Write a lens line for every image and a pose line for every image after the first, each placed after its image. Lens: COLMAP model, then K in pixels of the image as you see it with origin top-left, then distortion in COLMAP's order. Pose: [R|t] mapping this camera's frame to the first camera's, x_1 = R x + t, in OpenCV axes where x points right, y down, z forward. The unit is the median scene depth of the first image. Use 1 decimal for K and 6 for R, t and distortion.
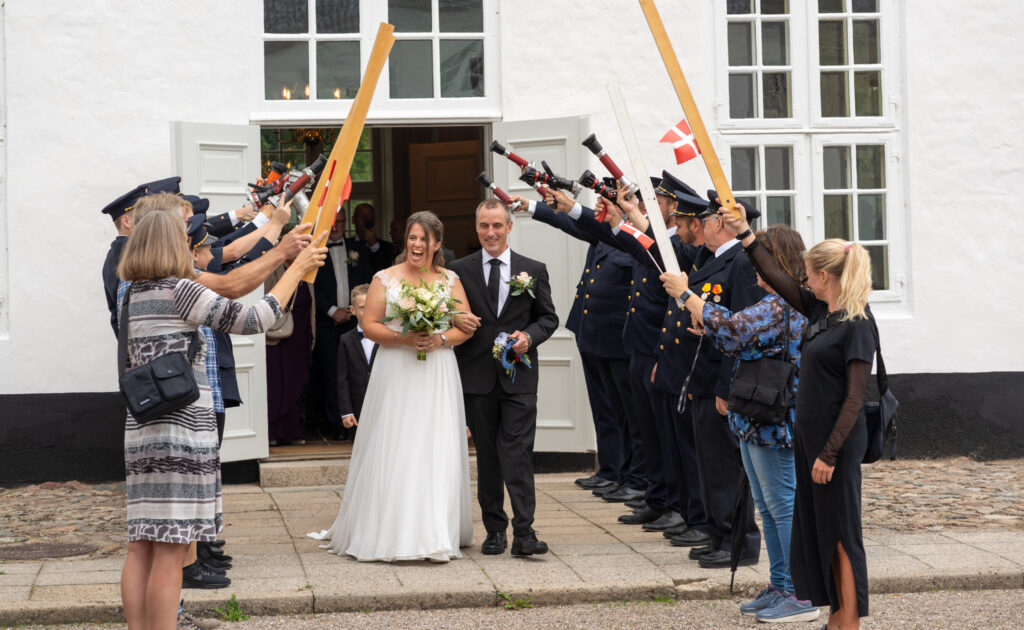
lens RADIAL K [[2539.9, 0, 513.4], [0, 2539.9, 316.8], [0, 0, 1]] dist [0.052682, 0.000000]
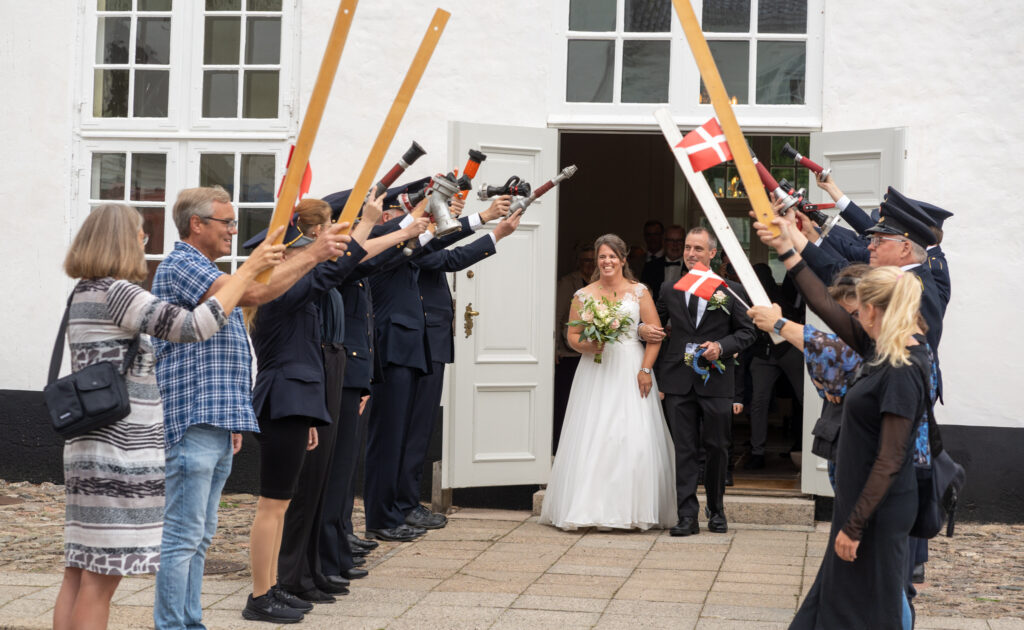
lens RADIAL K [[2539.9, 0, 502.5], [0, 2539.9, 312.9], [0, 0, 1]] dist [0.052682, 0.000000]
pose [[0.961423, 0.047158, -0.271003, 0.142943], [-0.049648, 0.998764, -0.002337, -0.004666], [0.270558, 0.015701, 0.962576, 0.099689]]
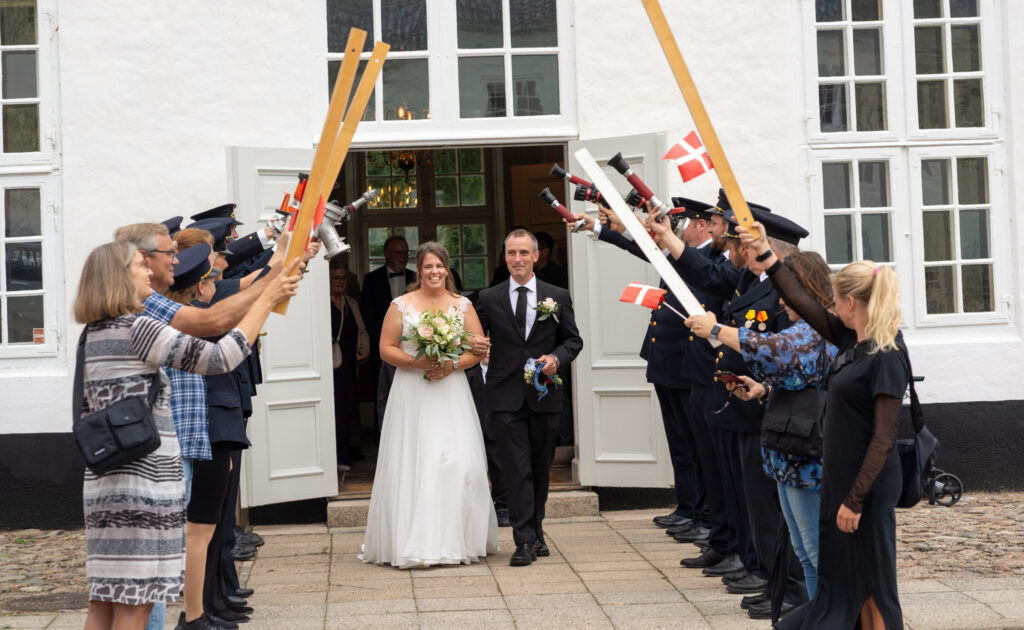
lens RADIAL K [[2539.9, 0, 516.7], [0, 2539.9, 318.3], [0, 0, 1]] dist [0.052682, 0.000000]
pose [[0.997335, -0.013773, -0.071640, 0.041934], [0.013229, 0.999880, -0.008067, -0.002894], [0.071742, 0.007098, 0.997398, 0.053047]]
